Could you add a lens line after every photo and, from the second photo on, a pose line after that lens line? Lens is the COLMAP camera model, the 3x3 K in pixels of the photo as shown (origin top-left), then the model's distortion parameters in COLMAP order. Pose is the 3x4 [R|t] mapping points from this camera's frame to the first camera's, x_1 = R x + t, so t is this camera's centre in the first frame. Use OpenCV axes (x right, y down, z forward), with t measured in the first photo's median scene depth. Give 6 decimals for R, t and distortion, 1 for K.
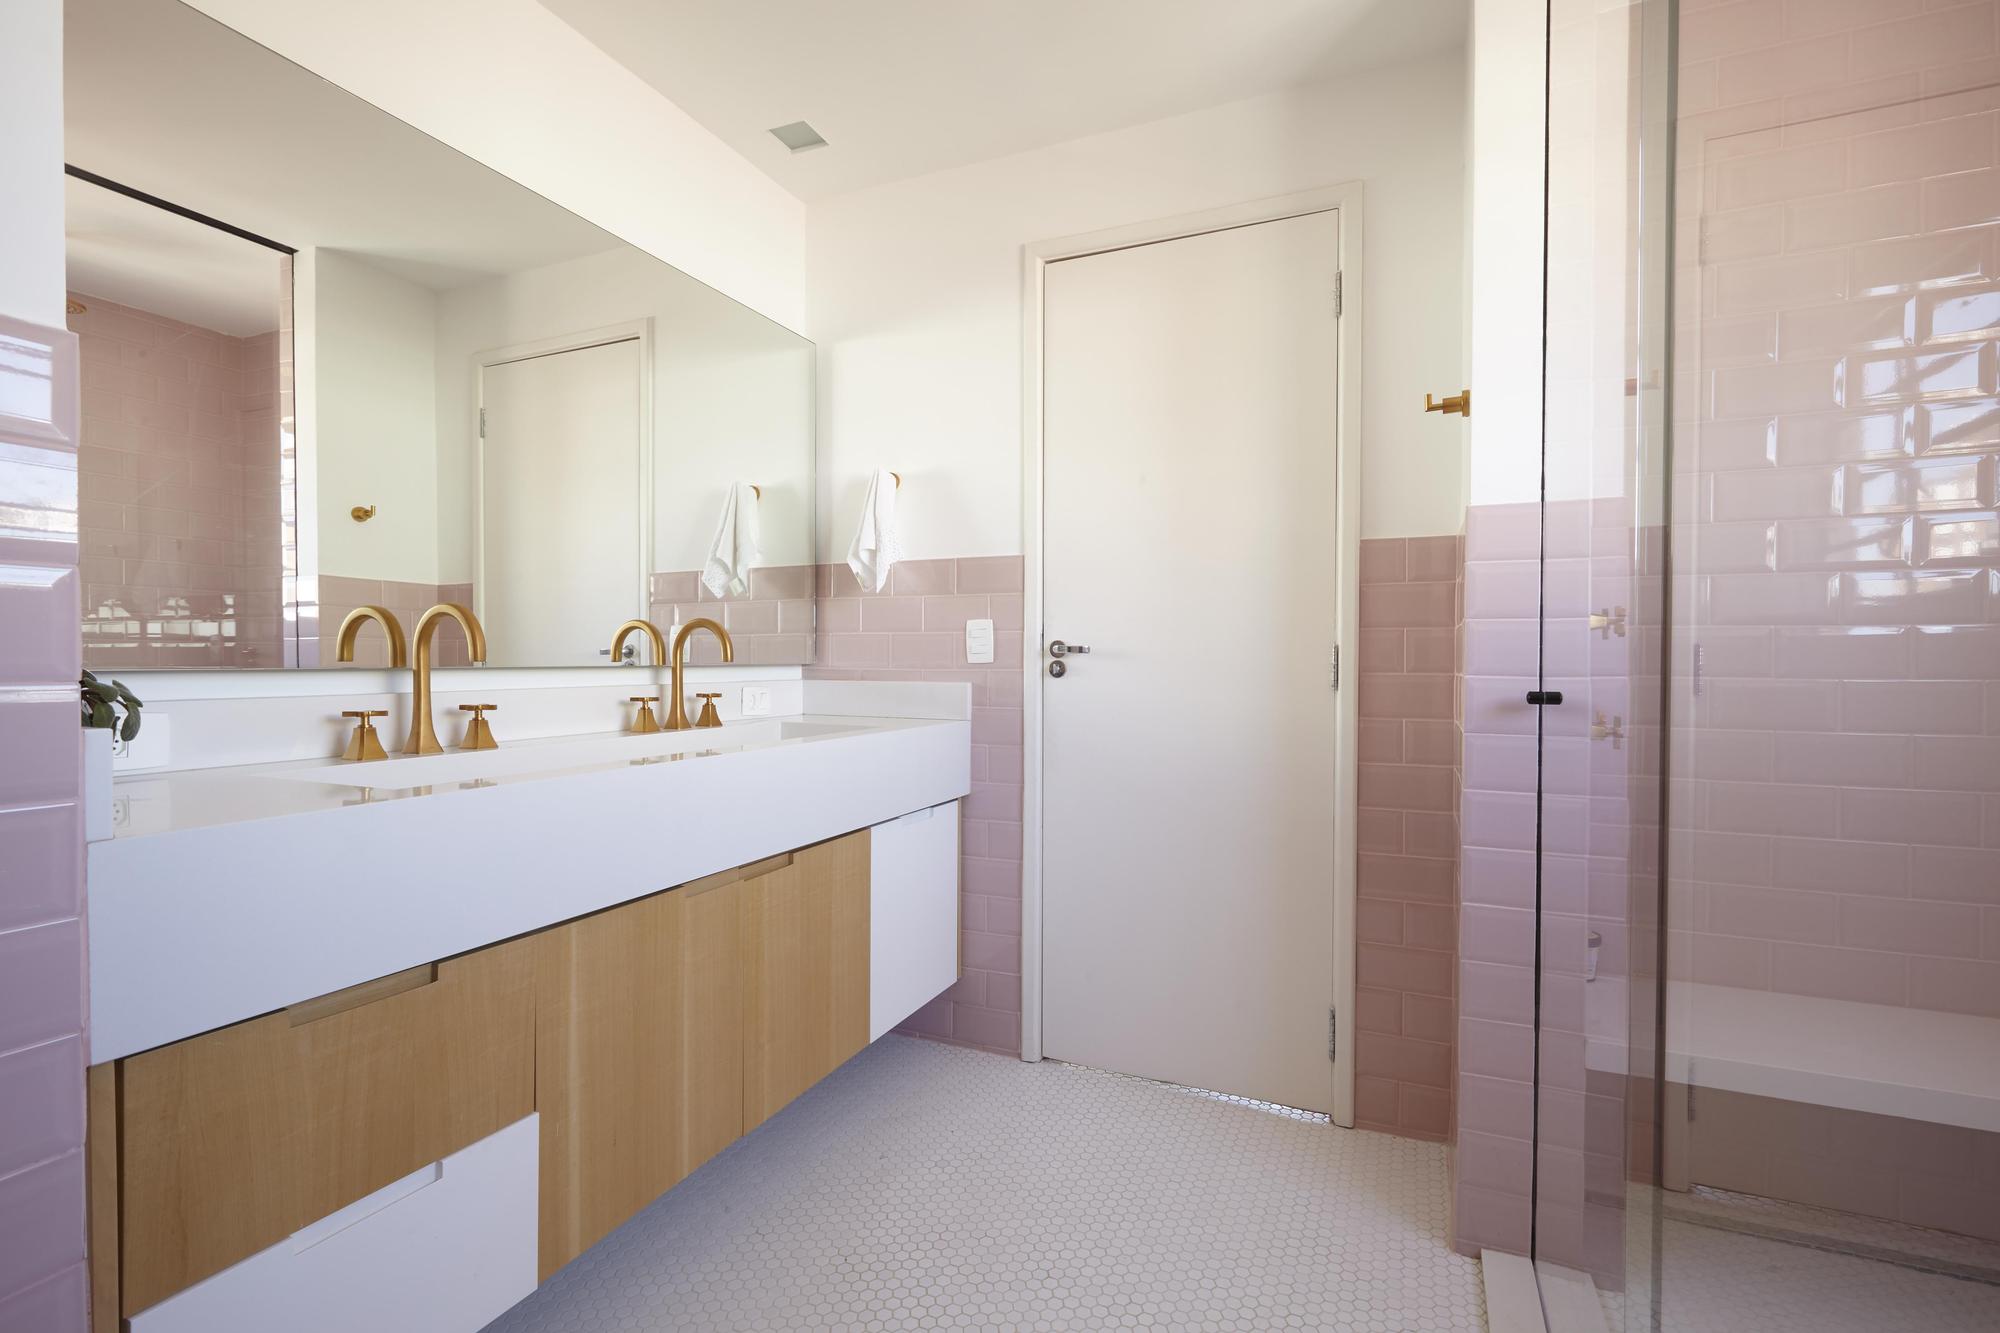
lens RADIAL K [[909.2, 0, 999.6], [0, 909.2, 672.7], [0, 0, 1]] dist [-0.001421, -0.000372]
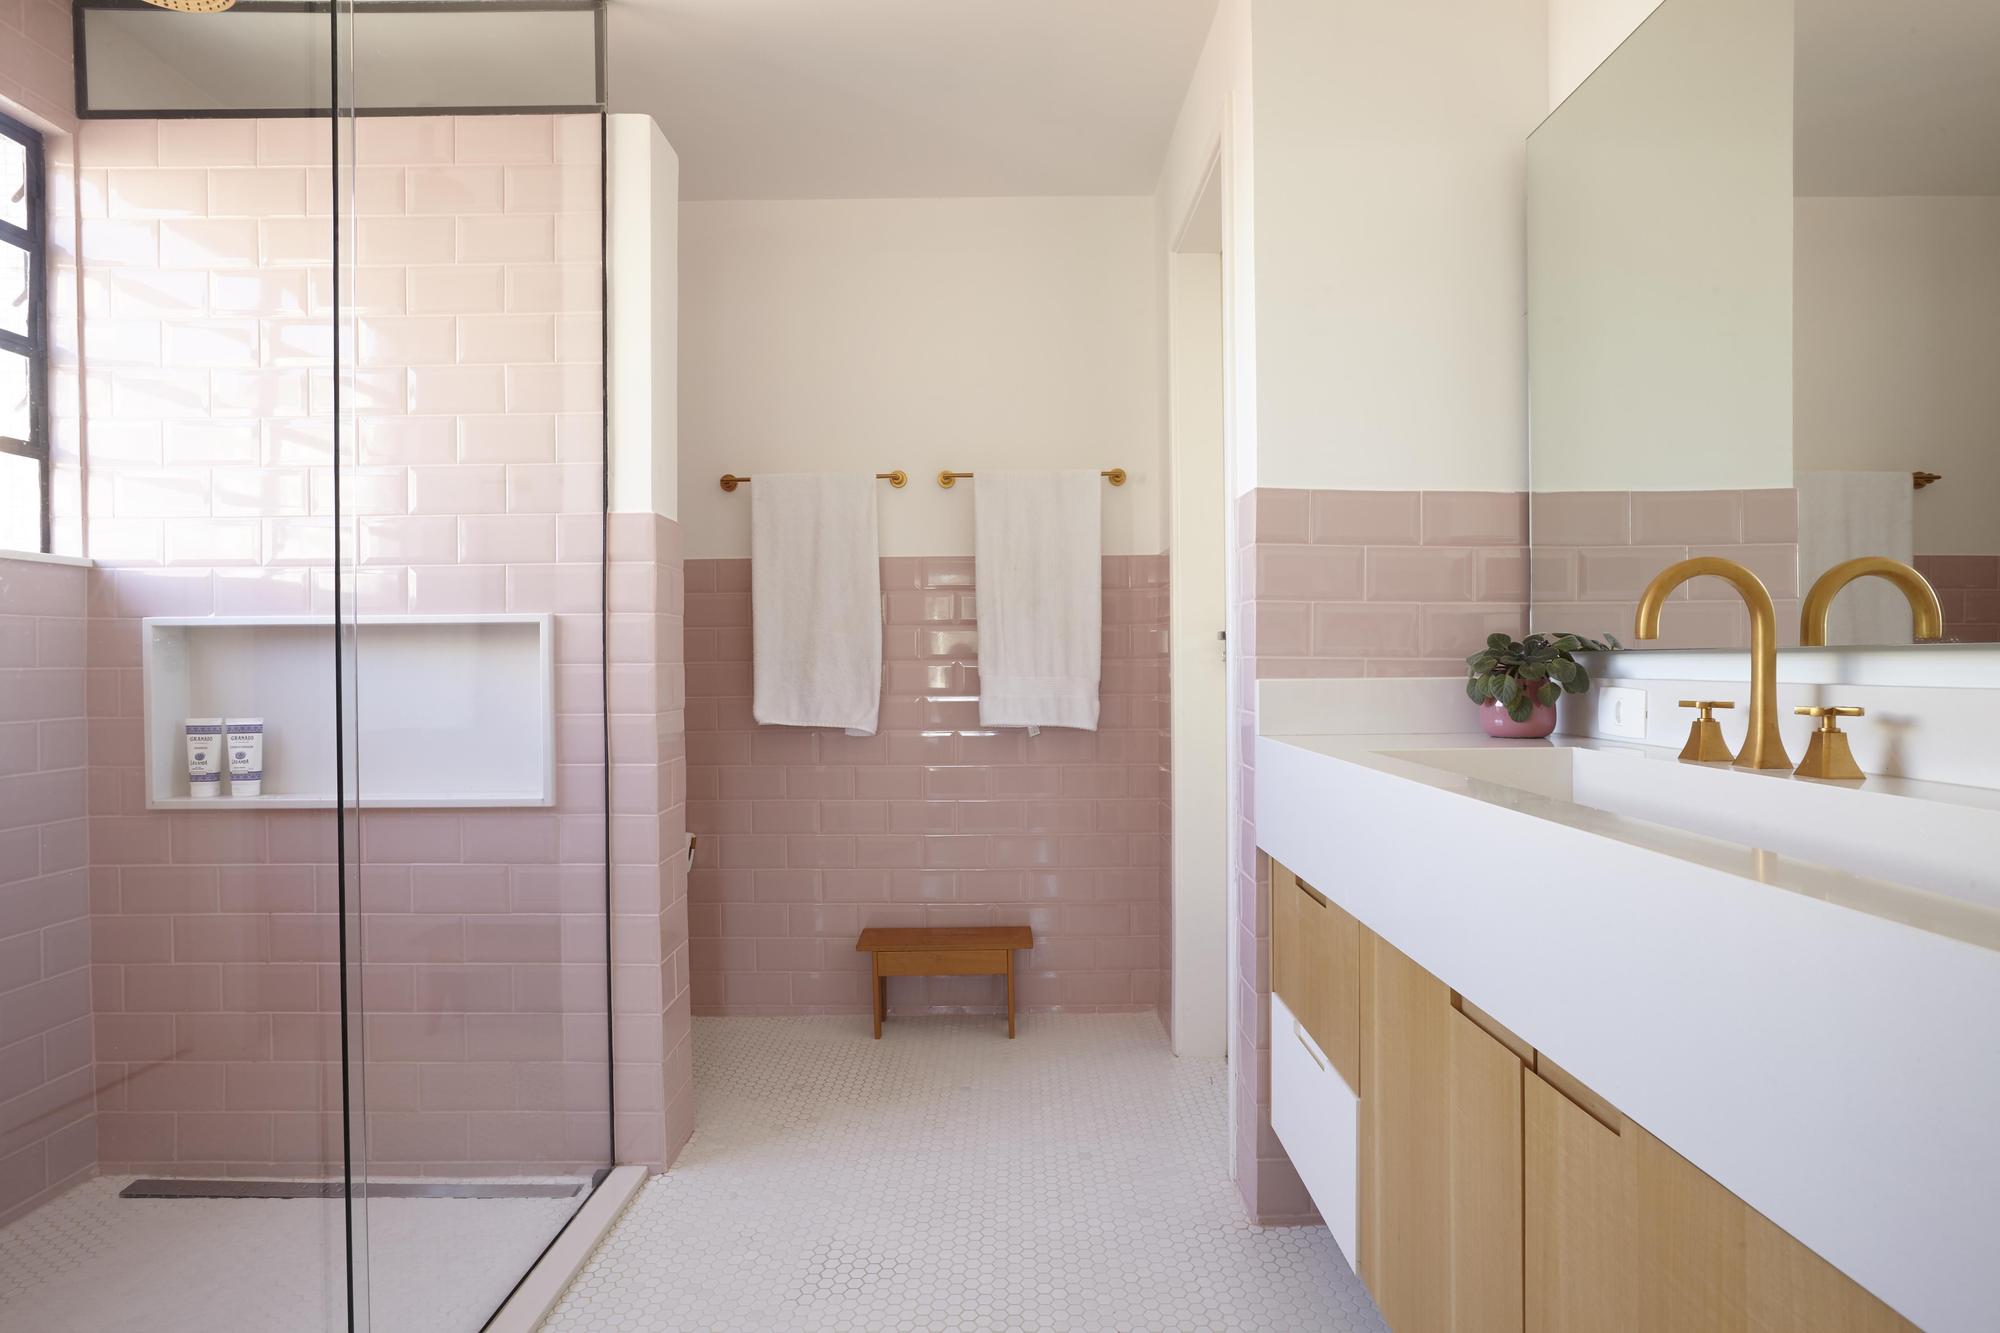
lens RADIAL K [[1018.6, 0, 1002.5], [0, 1018.6, 674.9], [0, 0, 1]] dist [-0.058850, 0.033773]
pose [[-0.916457, 0.011778, -0.399960, 0.225035], [0.001376, 0.999654, 0.026285, -0.004884], [0.400131, 0.023538, -0.916155, 1.511886]]
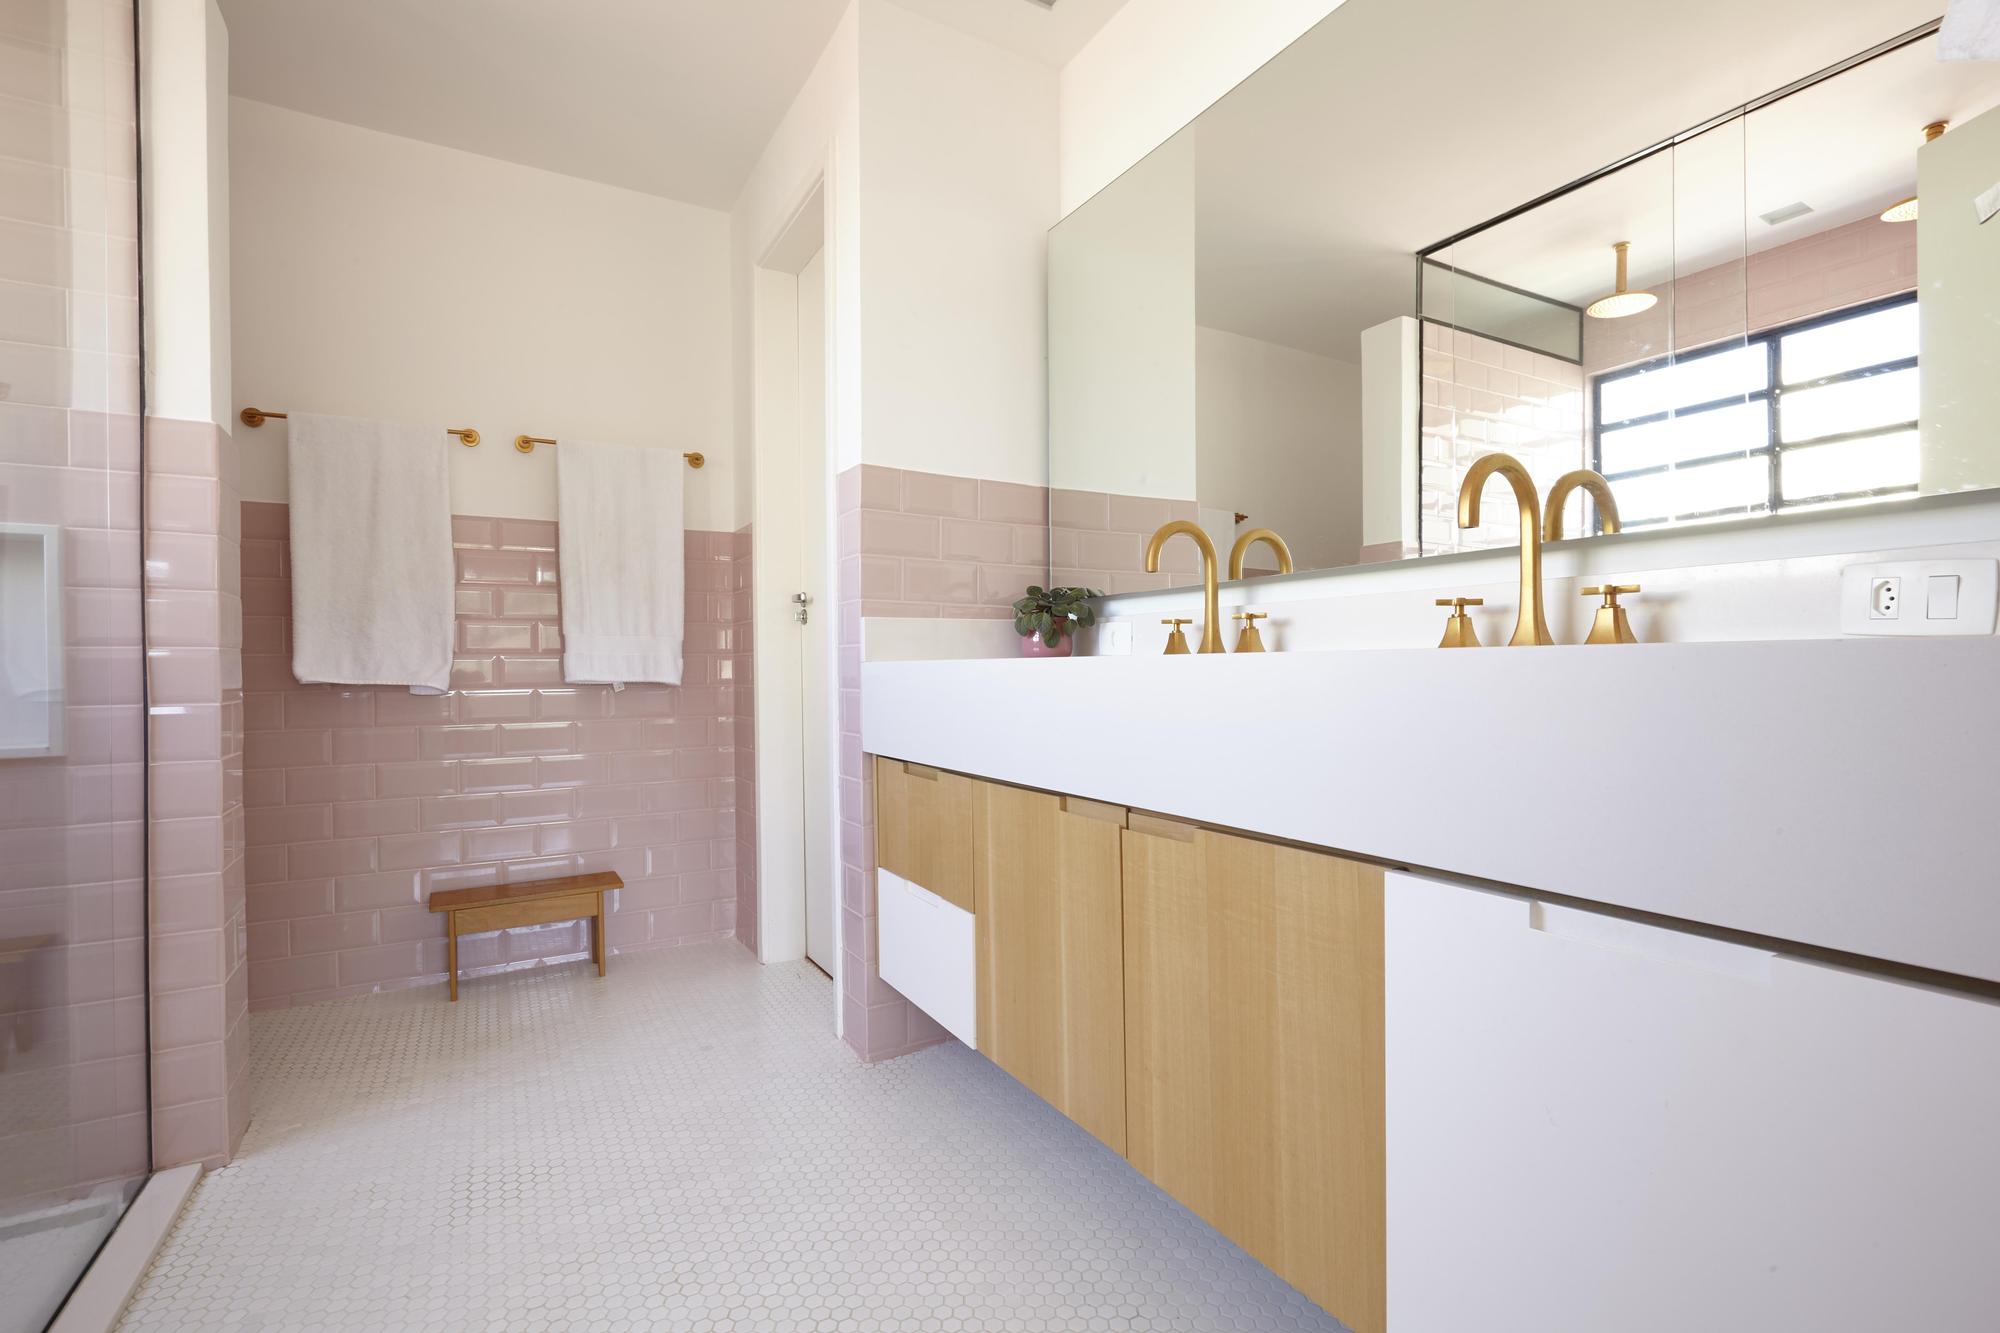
lens RADIAL K [[909.2, 0, 999.6], [0, 909.2, 672.7], [0, 0, 1]] dist [-0.001421, -0.000372]
pose [[-0.591322, 0.010444, -0.806368, 0.432824], [-0.001952, 0.999895, 0.014381, 0.094413], [0.806433, 0.010078, -0.591239, 1.489847]]
